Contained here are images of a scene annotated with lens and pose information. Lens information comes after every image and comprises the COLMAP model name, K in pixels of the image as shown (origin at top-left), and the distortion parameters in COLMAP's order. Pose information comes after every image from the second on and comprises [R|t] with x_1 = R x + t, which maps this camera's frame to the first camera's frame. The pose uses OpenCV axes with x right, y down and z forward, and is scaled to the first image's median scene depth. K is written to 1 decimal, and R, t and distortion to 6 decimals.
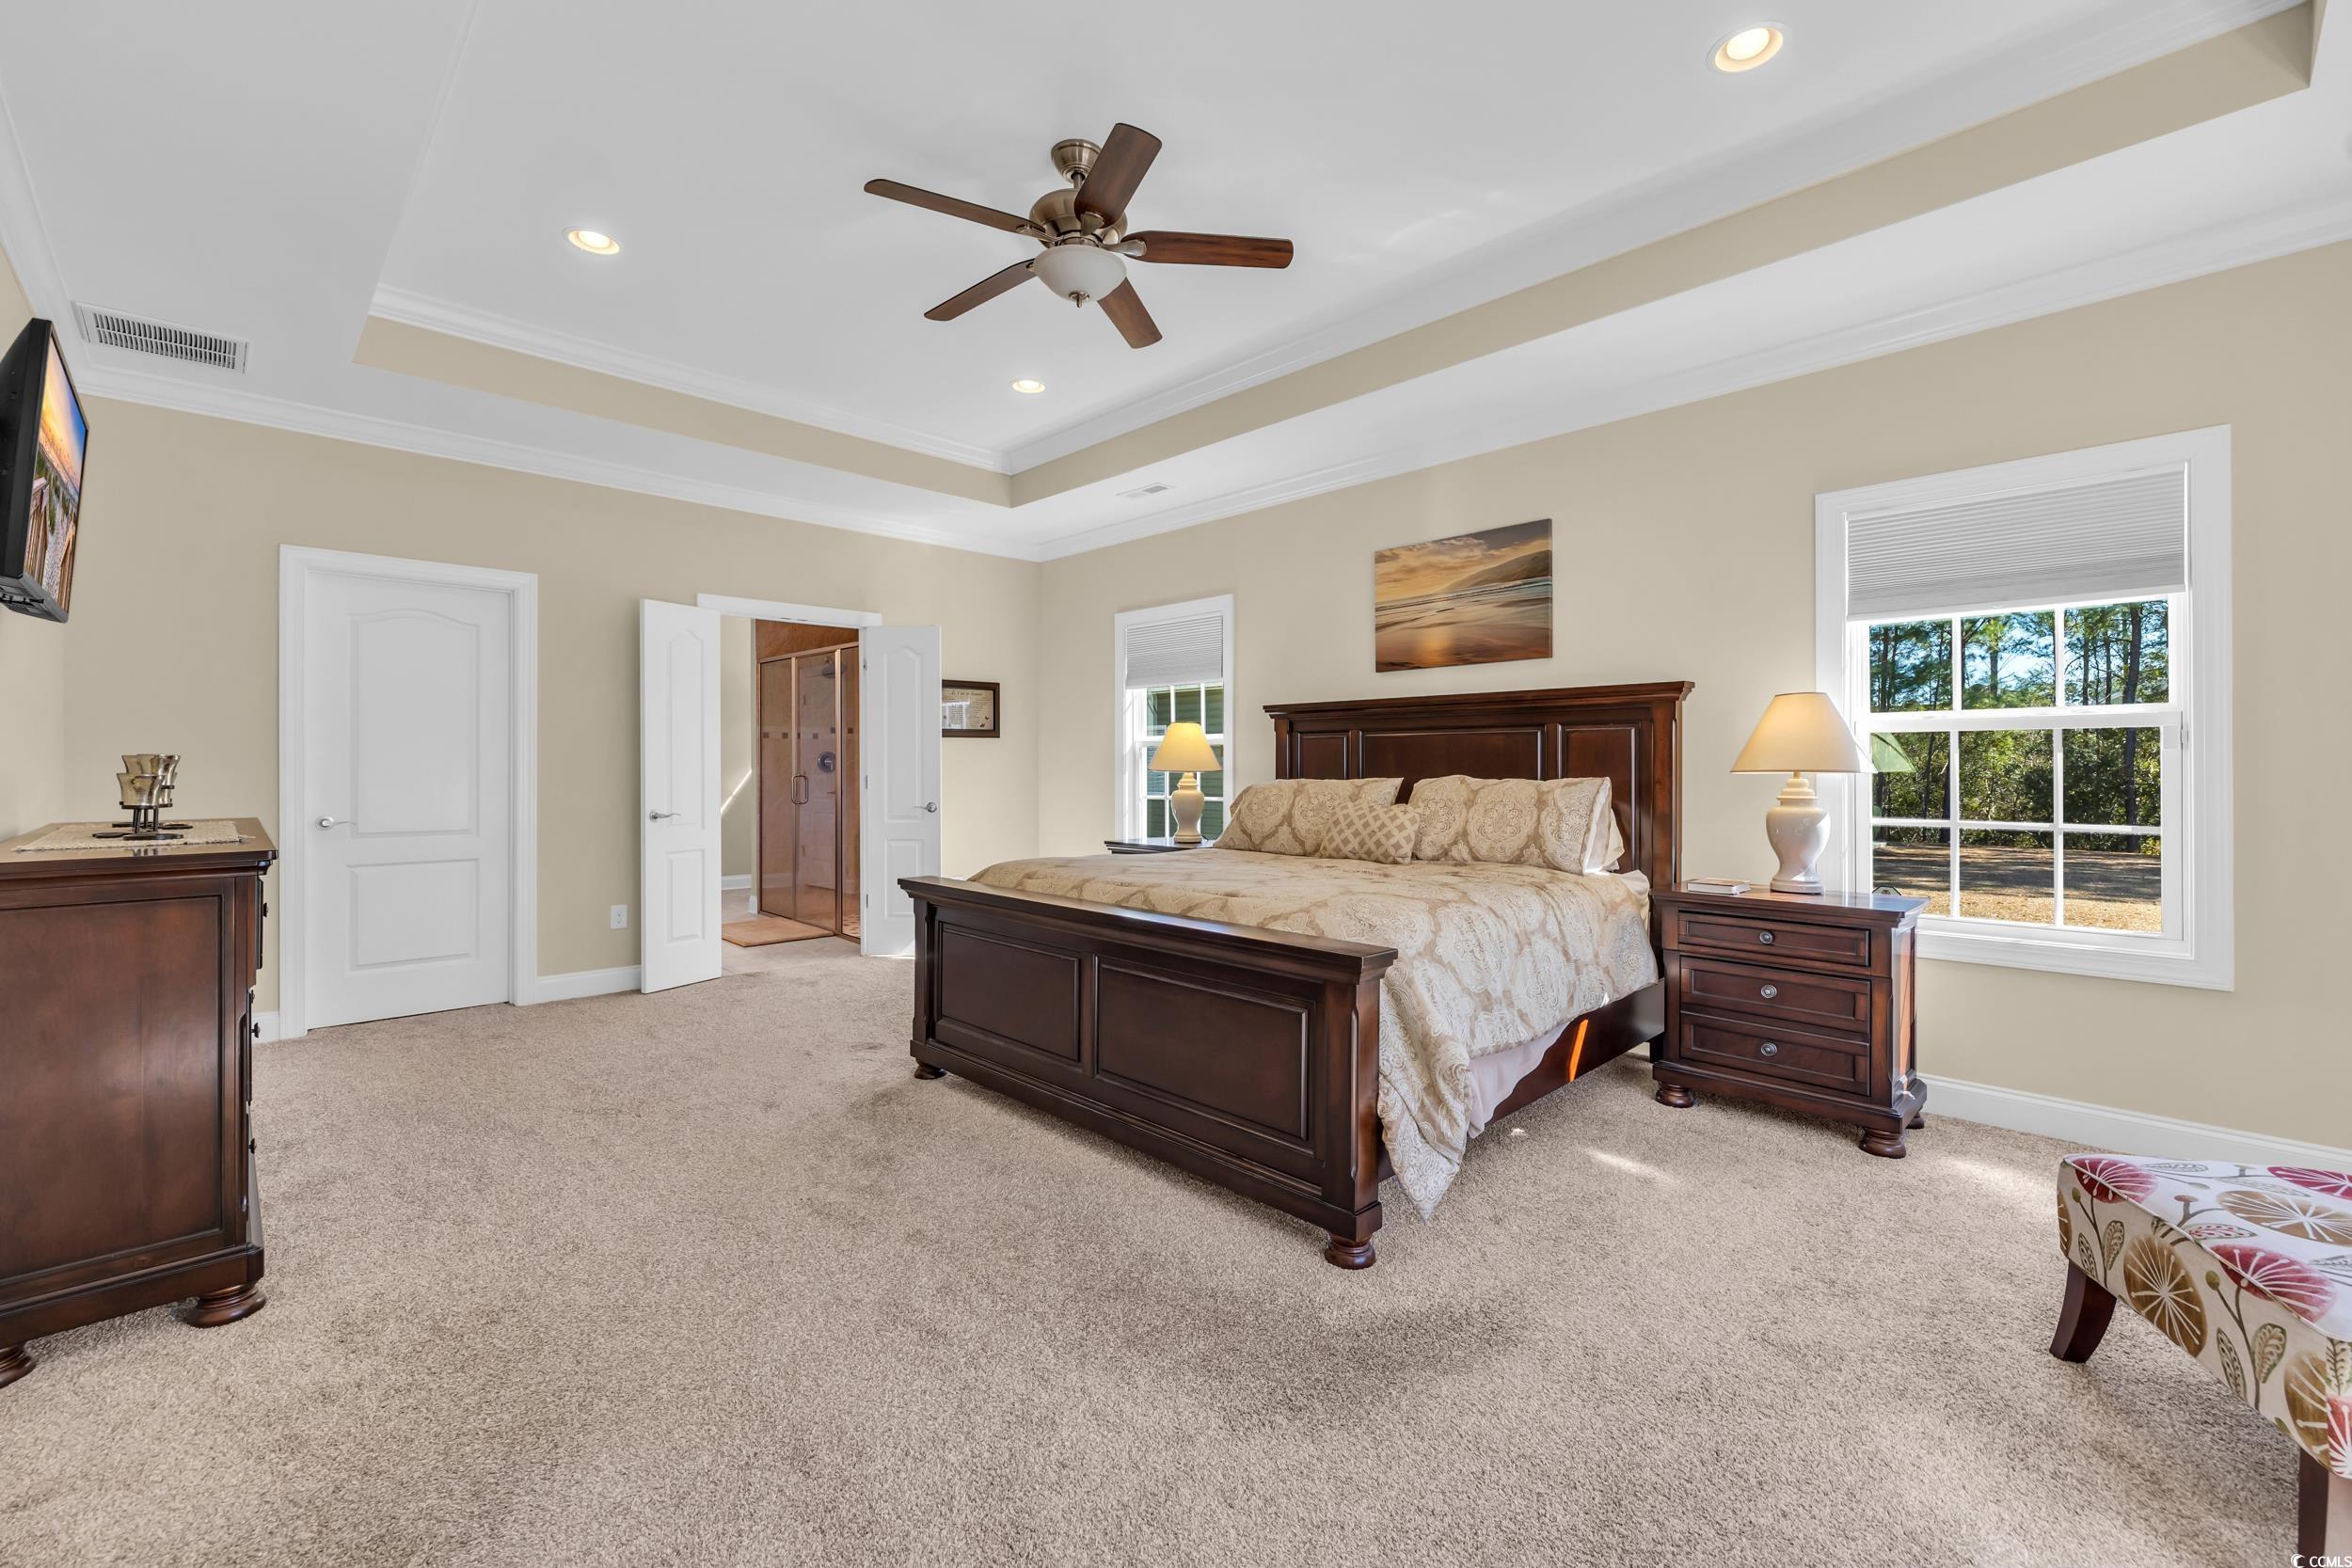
lens RADIAL K [[982.5, 0, 1184.5], [0, 982.5, 766.5], [0, 0, 1]] dist [0.001775, 0.000561]
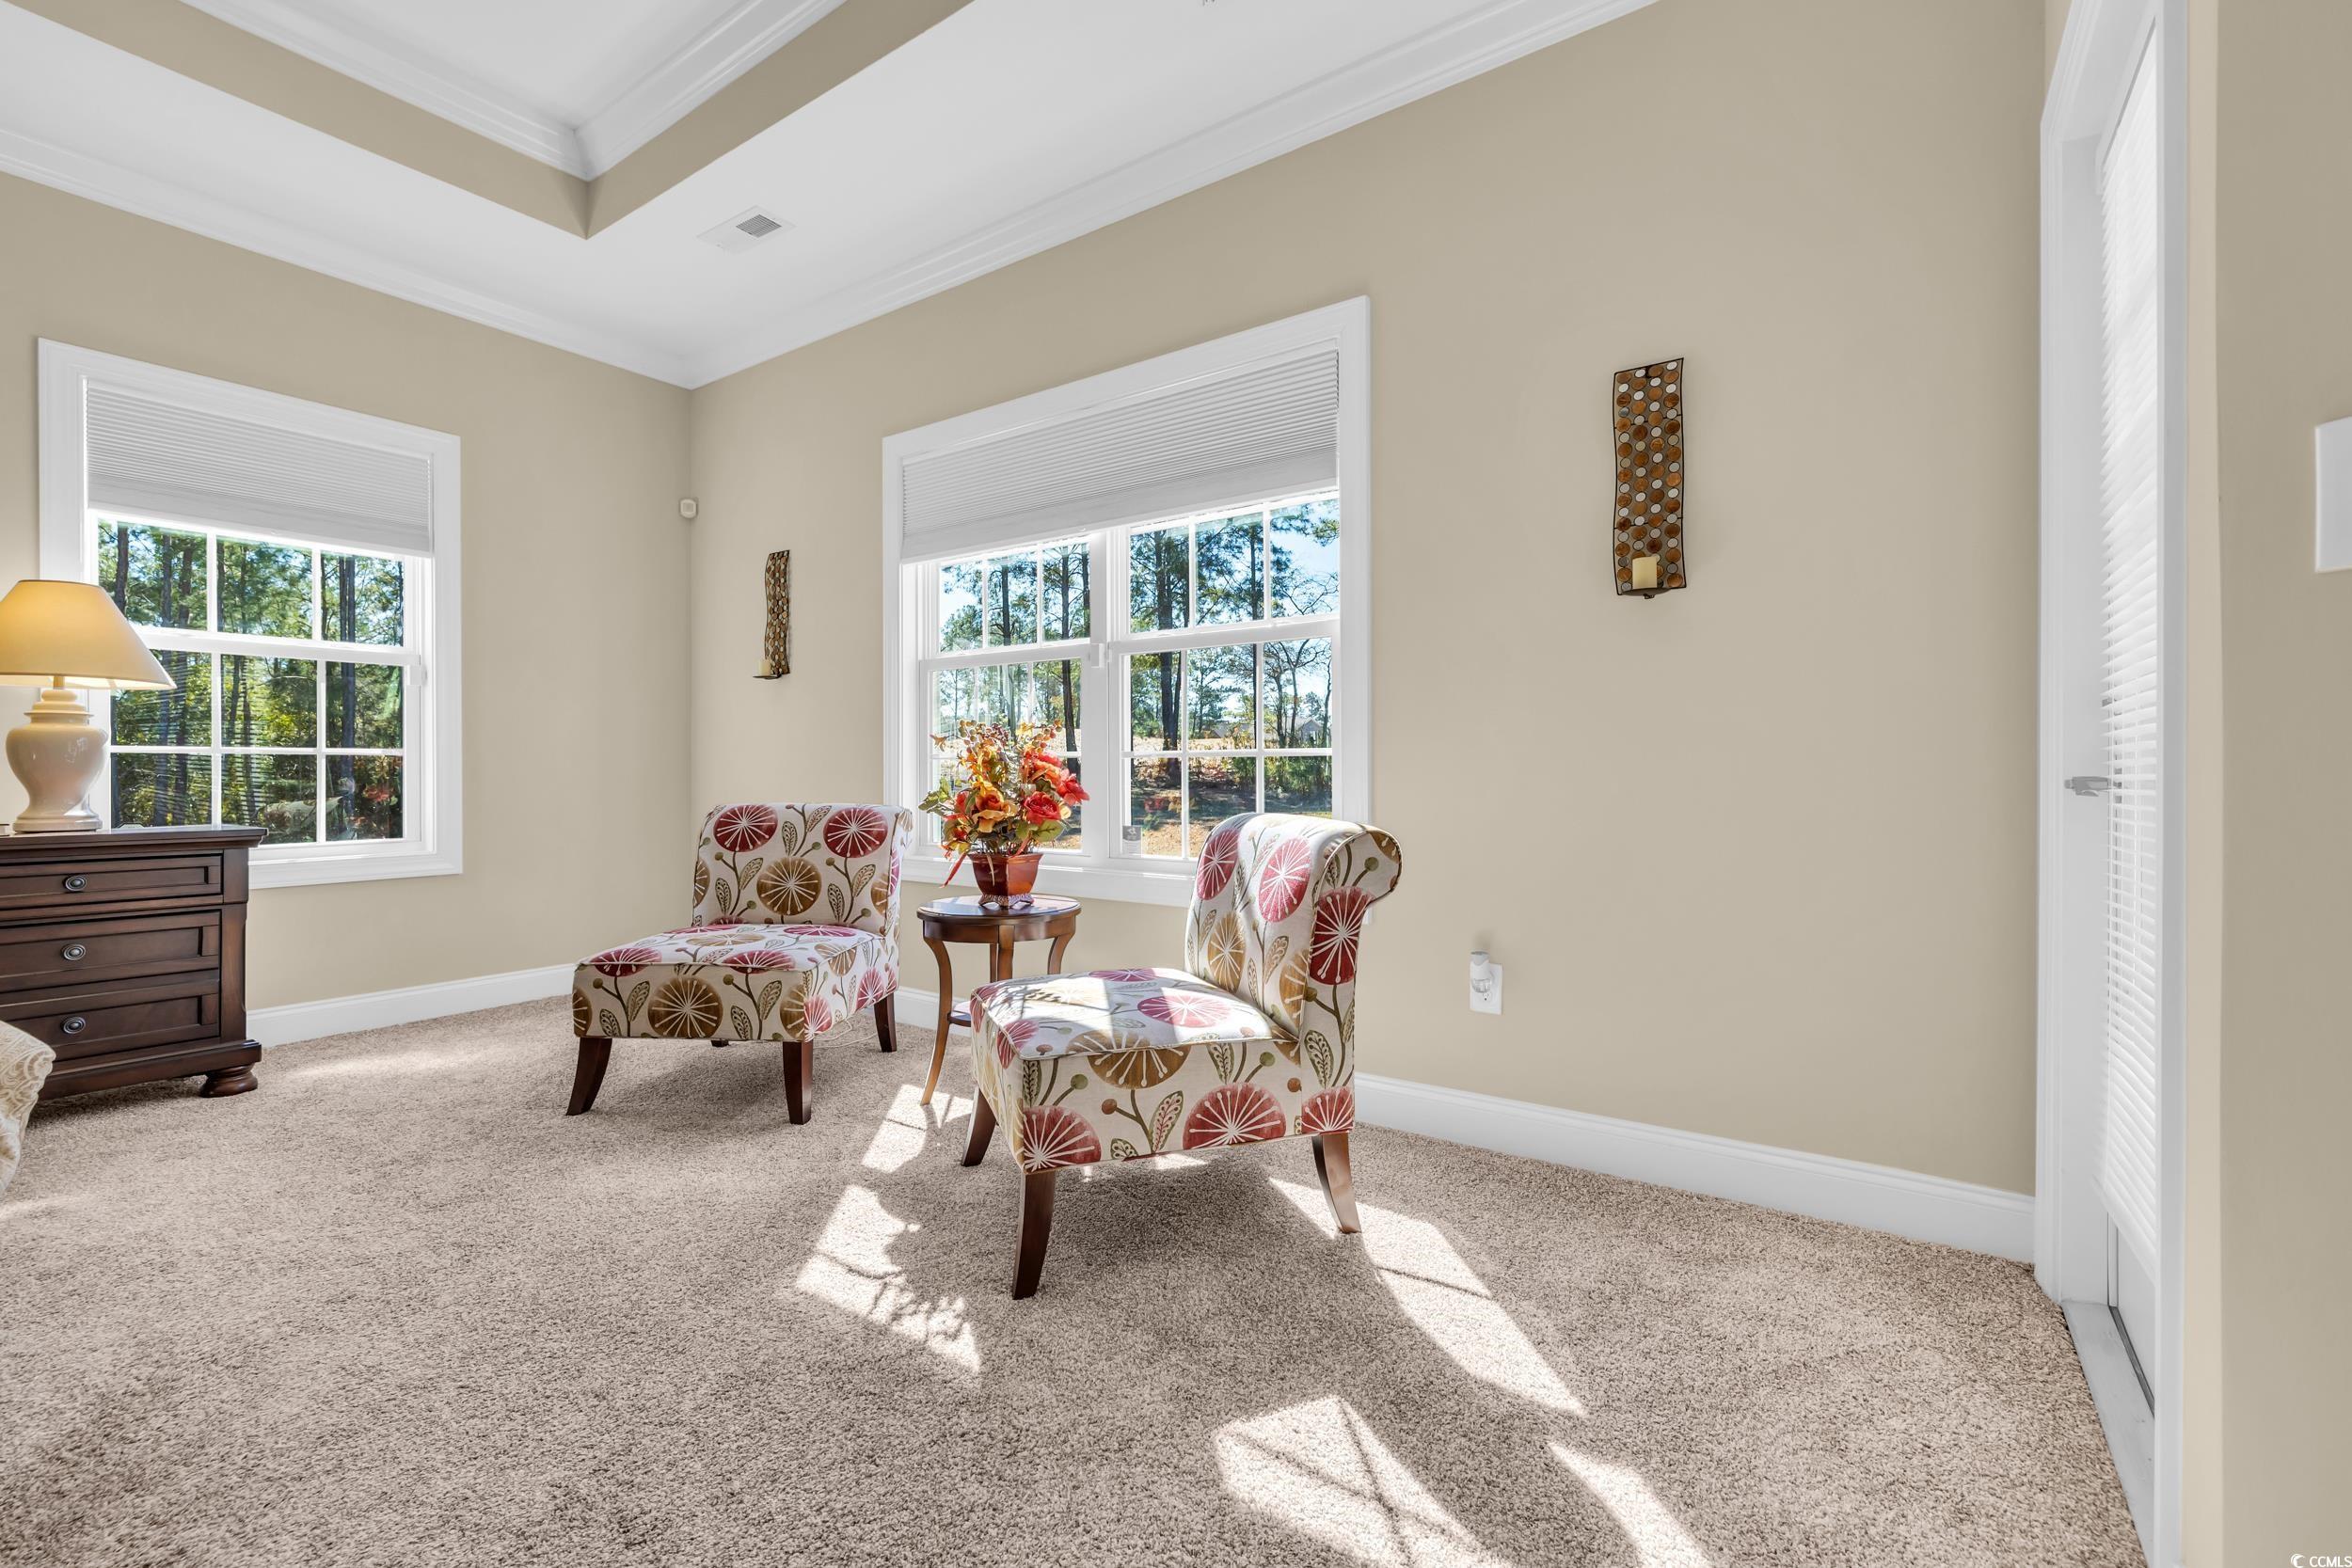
lens RADIAL K [[994.6, 0, 1187.7], [0, 994.6, 784.5], [0, 0, 1]] dist [0.001228, 0.000577]
pose [[-0.196106, -0.010517, 0.980526, -0.403523], [0.000420, 0.999941, 0.010809, 0.094209], [-0.980583, 0.002531, -0.196090, 0.306525]]
